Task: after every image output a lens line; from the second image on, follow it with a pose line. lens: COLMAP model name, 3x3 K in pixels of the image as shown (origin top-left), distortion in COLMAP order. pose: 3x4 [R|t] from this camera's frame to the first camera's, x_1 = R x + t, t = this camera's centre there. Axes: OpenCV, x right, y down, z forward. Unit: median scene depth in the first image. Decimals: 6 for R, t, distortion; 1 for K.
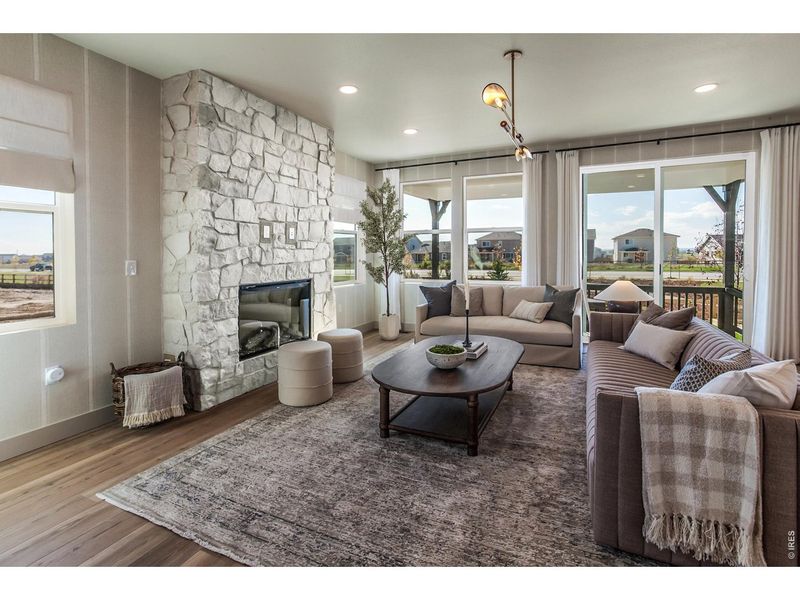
lens RADIAL K [[412.6, 0, 397.1], [0, 412.6, 282.7], [0, 0, 1]] dist [-0.002260, -0.000477]
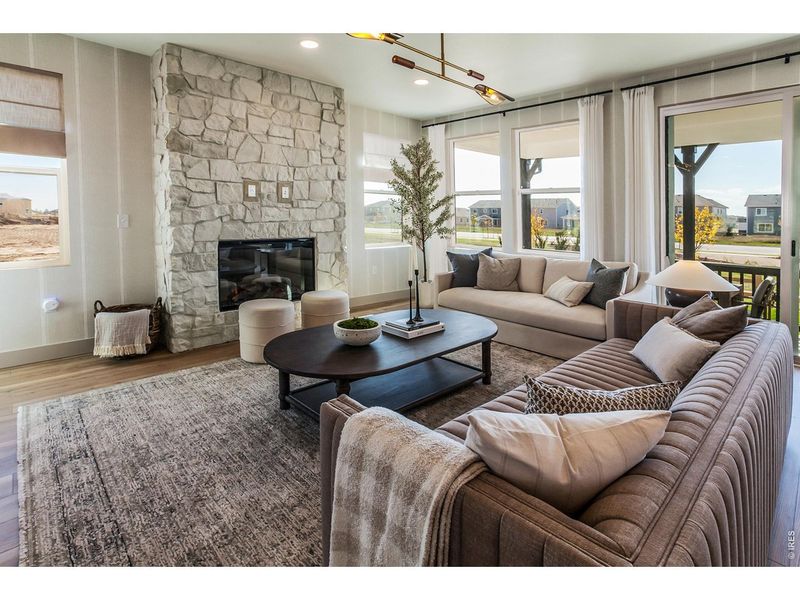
lens RADIAL K [[413.7, 0, 399.9], [0, 413.7, 239.7], [0, 0, 1]] dist [-0.004622, -0.000293]
pose [[0.926415, 0.047108, -0.373545, 0.445176], [-0.051066, 0.998695, -0.000700, -0.018690], [0.373024, 0.019724, 0.927612, 0.179162]]
